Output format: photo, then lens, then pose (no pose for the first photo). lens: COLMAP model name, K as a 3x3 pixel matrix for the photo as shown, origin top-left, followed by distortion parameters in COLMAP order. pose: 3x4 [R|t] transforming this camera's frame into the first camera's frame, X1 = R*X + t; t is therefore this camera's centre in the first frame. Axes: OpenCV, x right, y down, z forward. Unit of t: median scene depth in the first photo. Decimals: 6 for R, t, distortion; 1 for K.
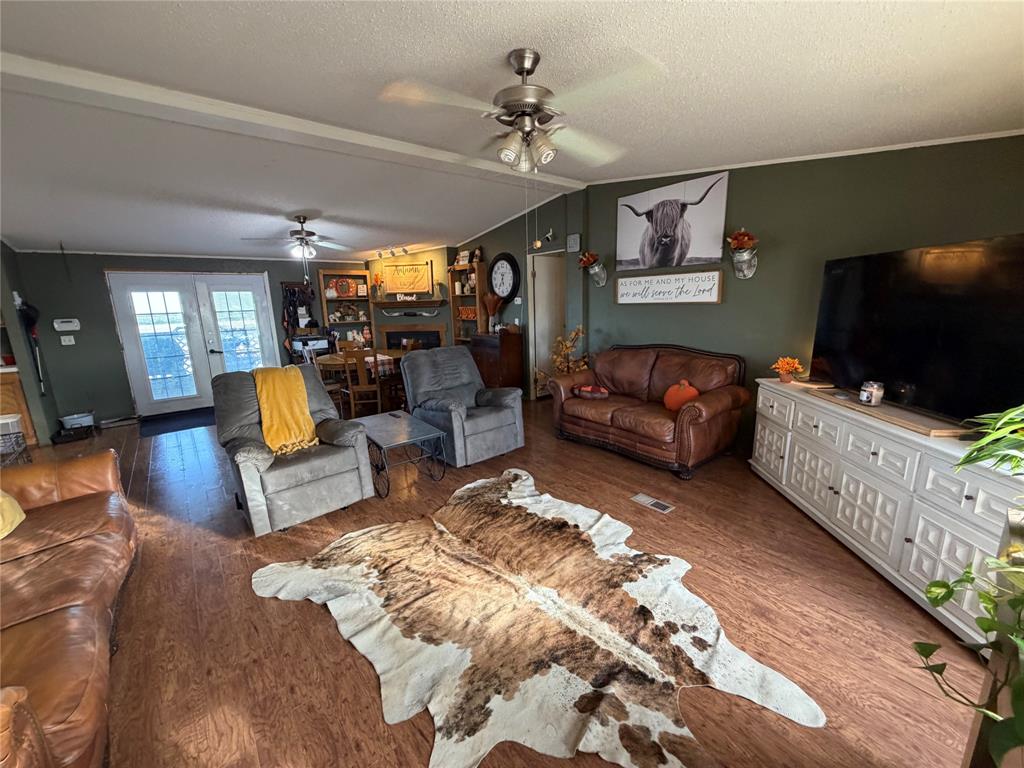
lens RADIAL K [[406.1, 0, 508.1], [0, 406.1, 385.4], [0, 0, 1]] dist [-0.000869, -0.000286]
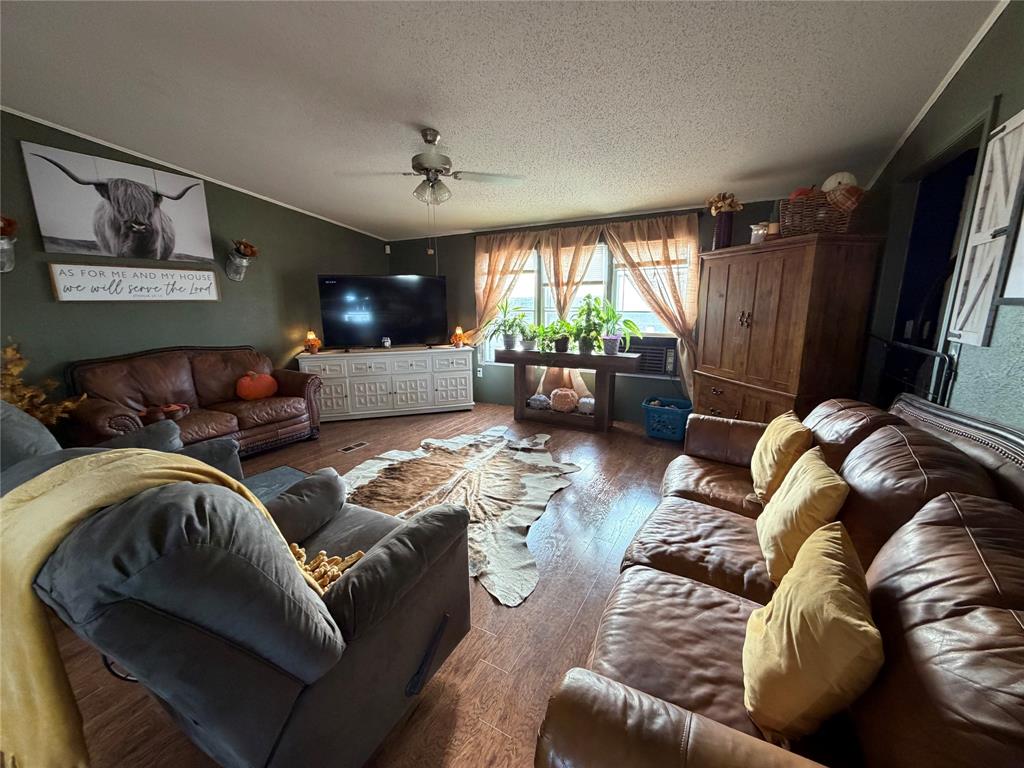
lens RADIAL K [[406.1, 0, 508.6], [0, 406.1, 384.3], [0, 0, 1]] dist [-0.000869, -0.000286]
pose [[-0.357805, -0.155348, 0.920784, -0.725880], [0.210567, 0.947245, 0.241636, -0.084815], [-0.909746, 0.280345, -0.306218, 0.636804]]
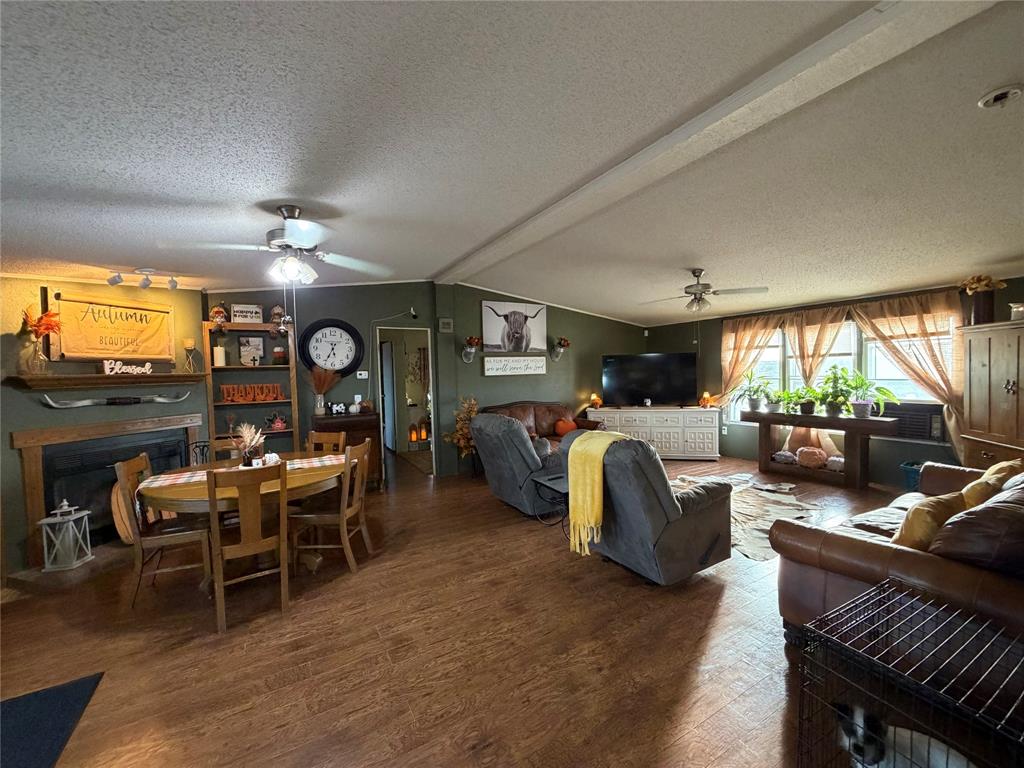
lens RADIAL K [[406.1, 0, 508.8], [0, 406.1, 384.6], [0, 0, 1]] dist [-0.000869, -0.000286]
pose [[0.170692, -0.006919, 0.985300, -1.148648], [0.223289, 0.974232, -0.031841, -0.128628], [-0.959691, 0.225442, 0.167839, 0.802170]]
